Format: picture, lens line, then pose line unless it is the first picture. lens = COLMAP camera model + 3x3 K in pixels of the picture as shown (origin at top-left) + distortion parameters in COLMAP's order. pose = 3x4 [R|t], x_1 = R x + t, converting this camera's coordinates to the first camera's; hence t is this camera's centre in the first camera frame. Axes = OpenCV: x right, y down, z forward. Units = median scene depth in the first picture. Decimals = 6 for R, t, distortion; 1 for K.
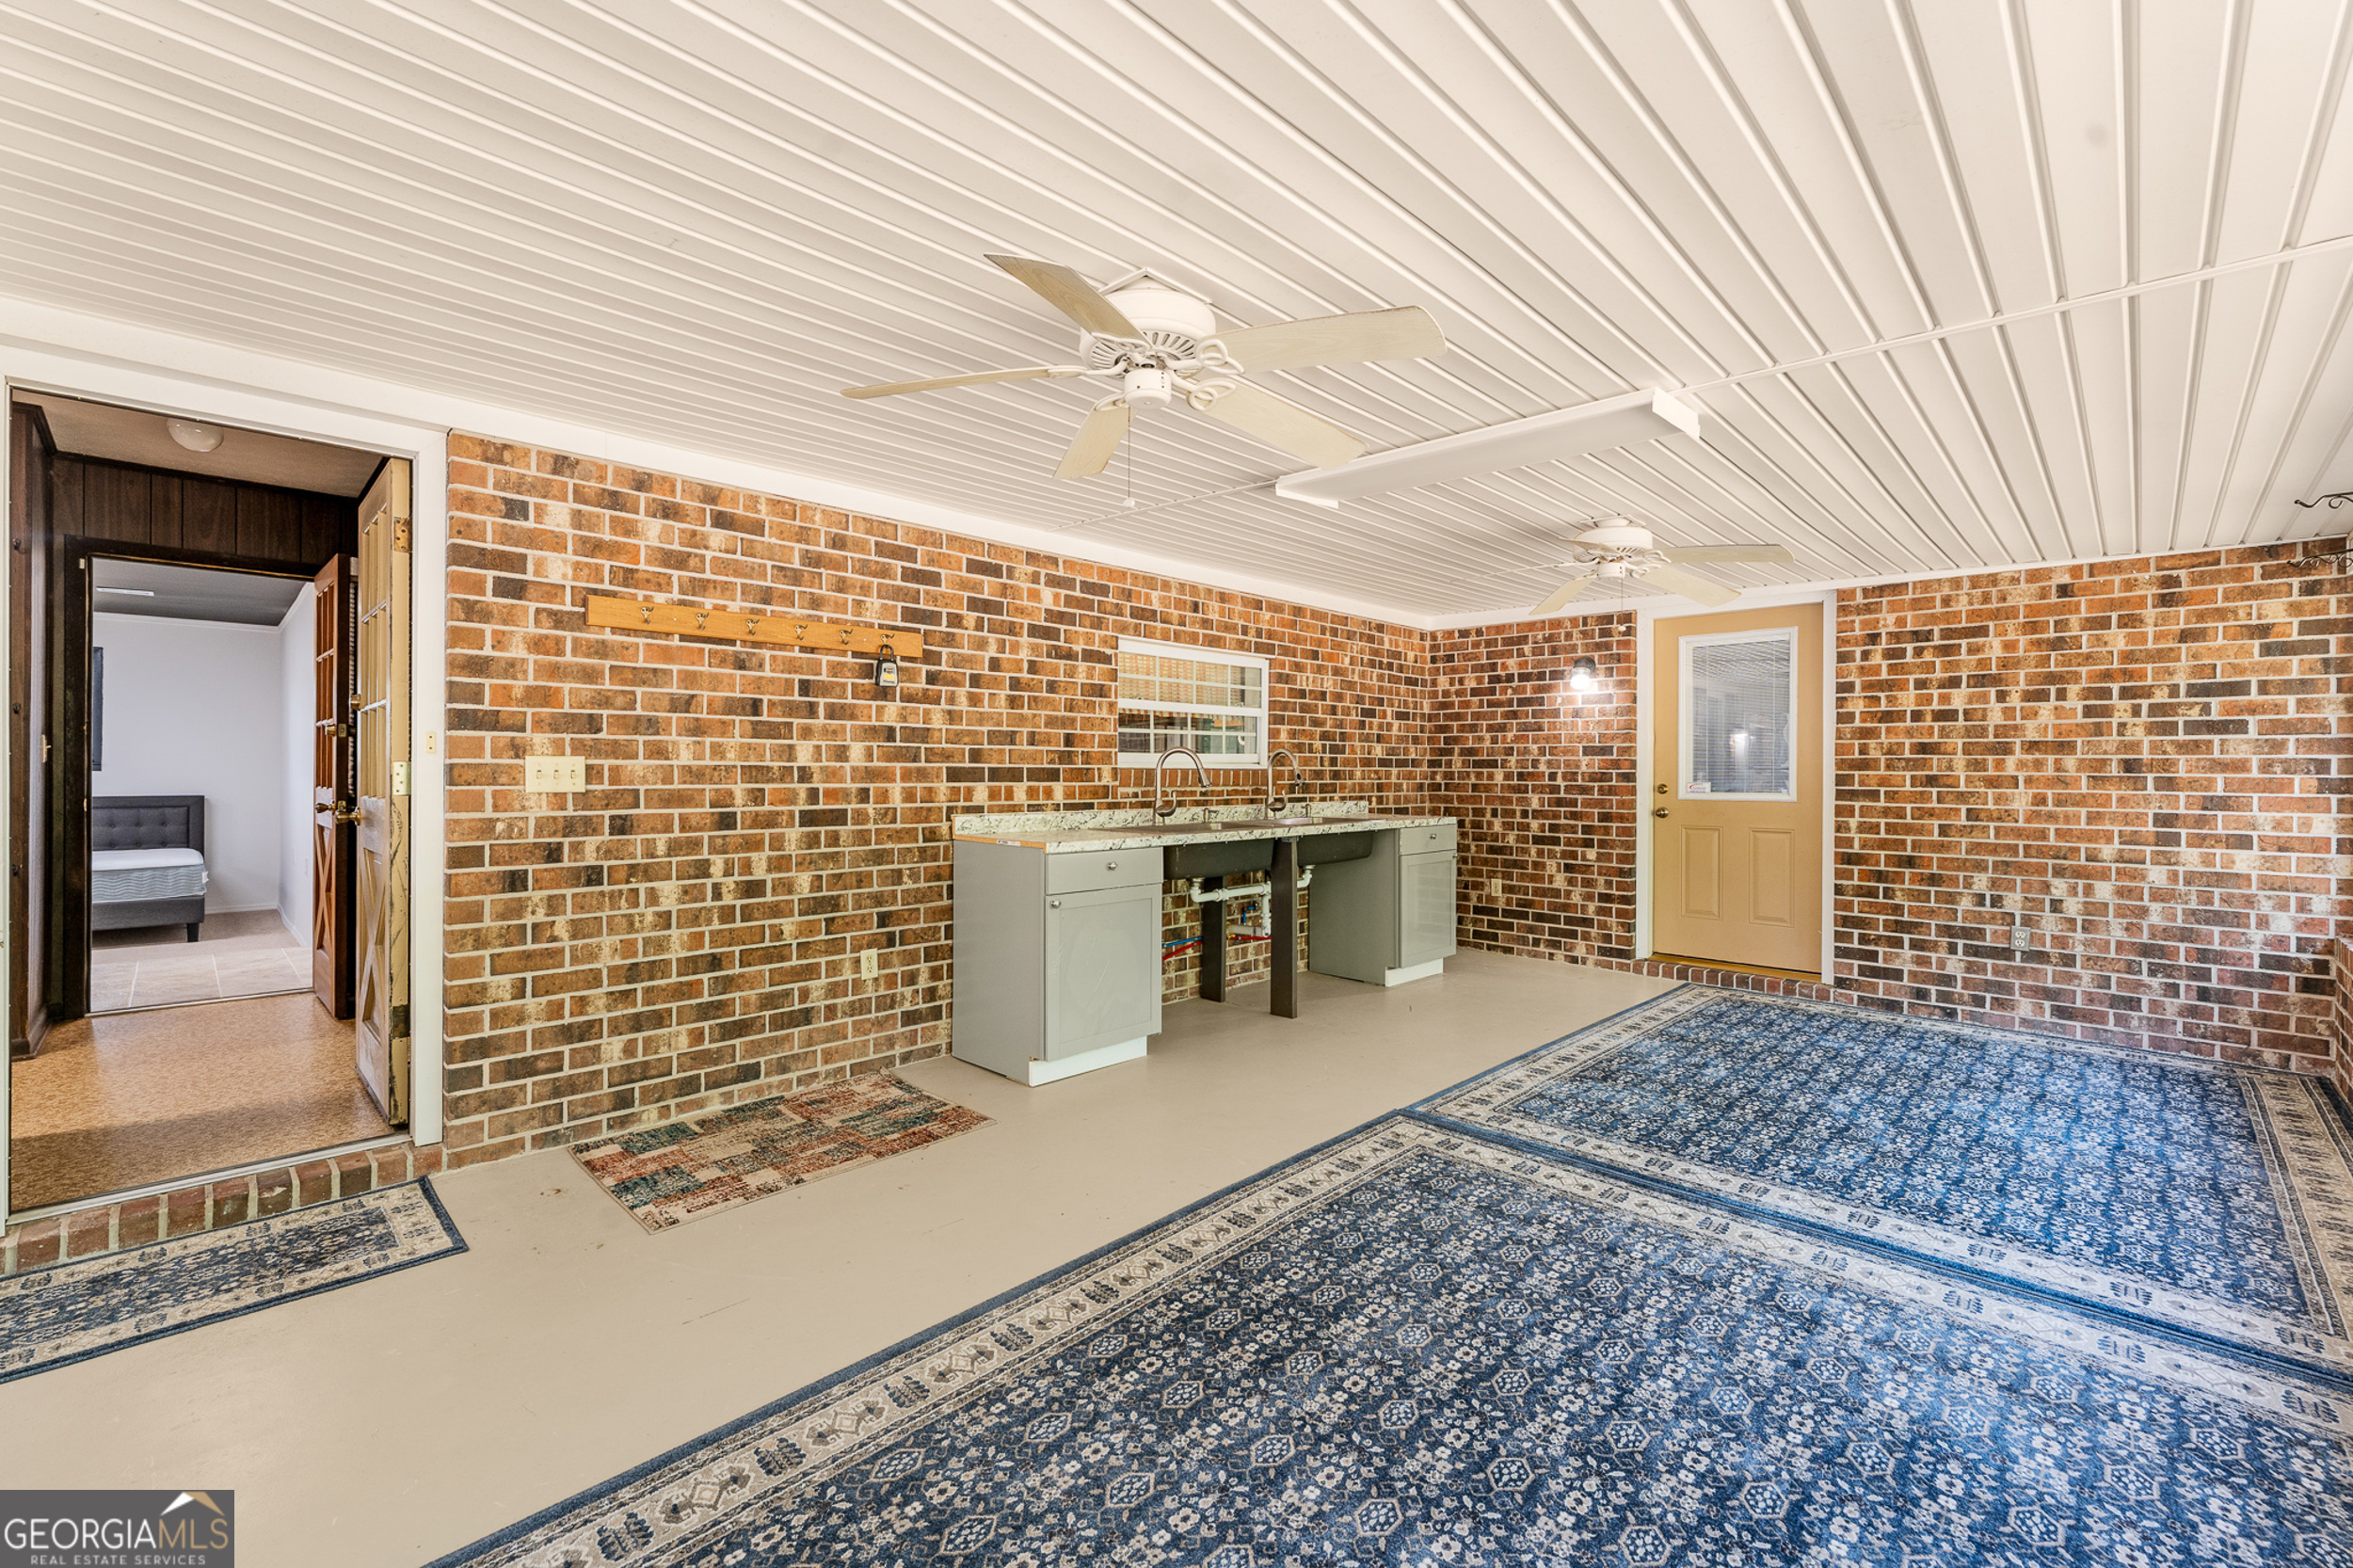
lens RADIAL K [[953.7, 0, 1174.4], [0, 953.7, 774.2], [0, 0, 1]] dist [-0.004220, 0.001849]
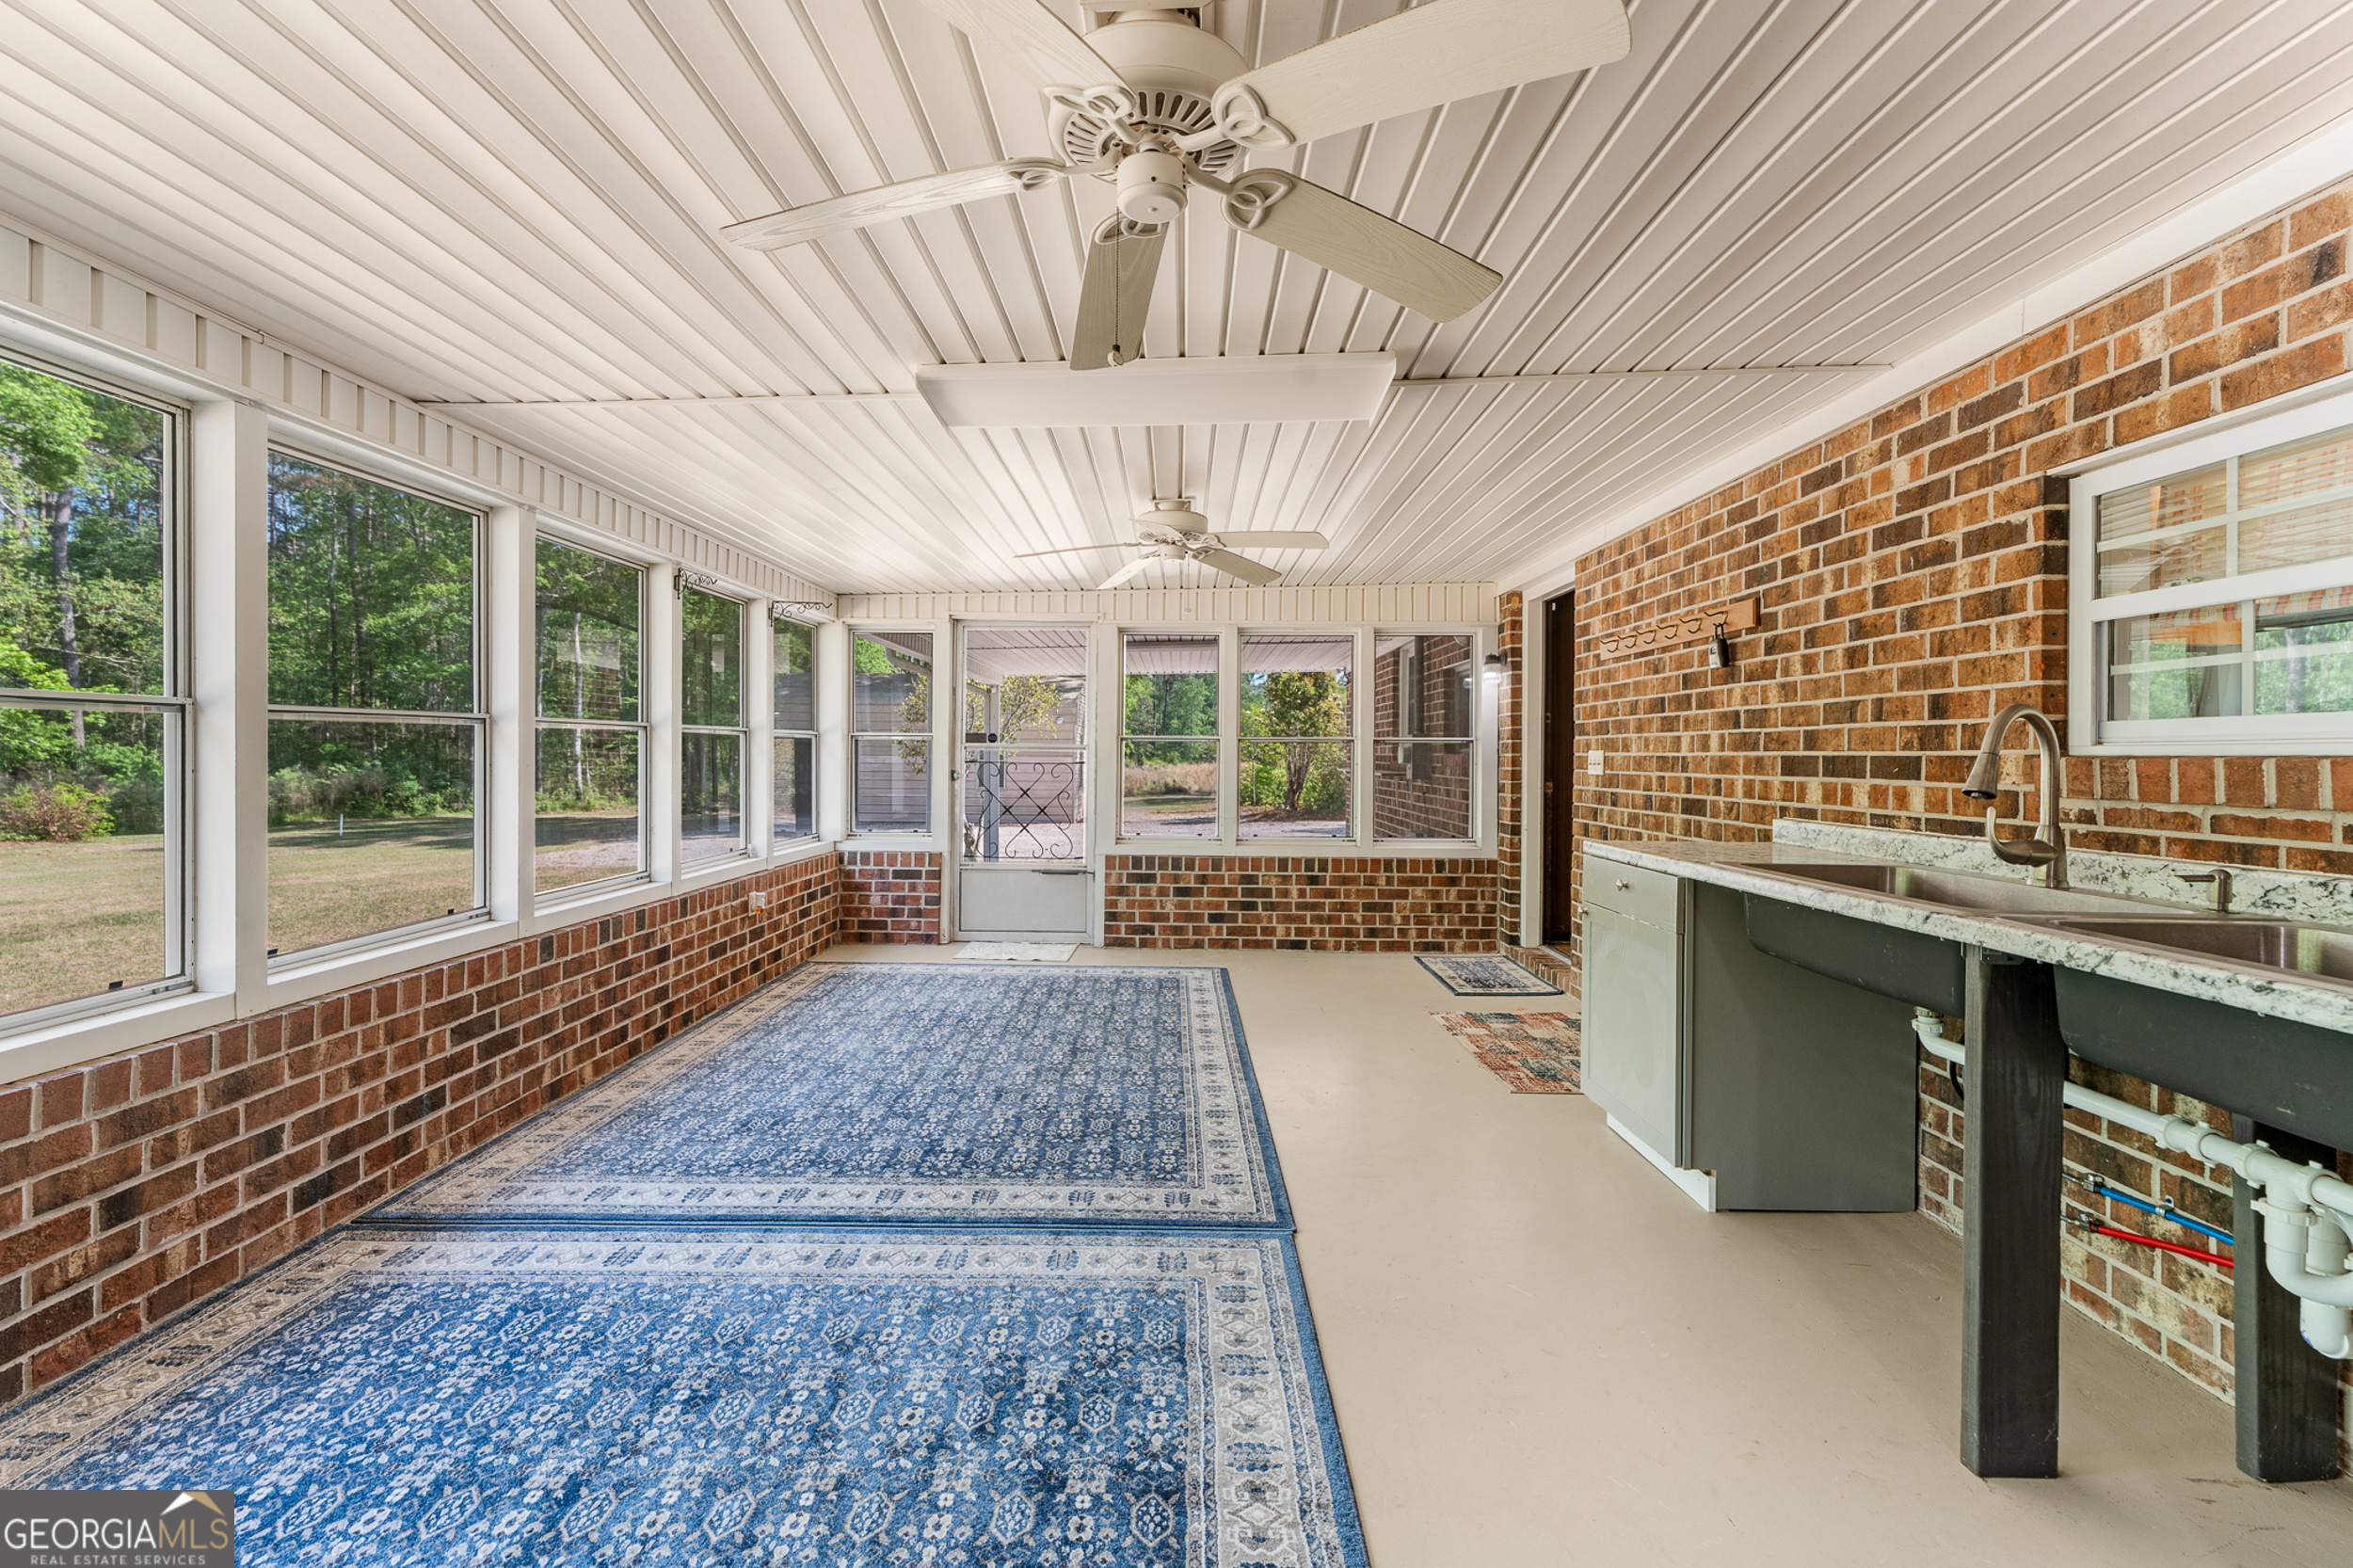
lens RADIAL K [[953.7, 0, 1174.9], [0, 953.7, 765.4], [0, 0, 1]] dist [-0.004220, 0.001849]
pose [[-0.708128, -0.006140, -0.706057, 0.650530], [-0.017830, 0.999799, 0.009188, 0.001822], [0.705858, 0.019095, -0.708095, 1.168460]]
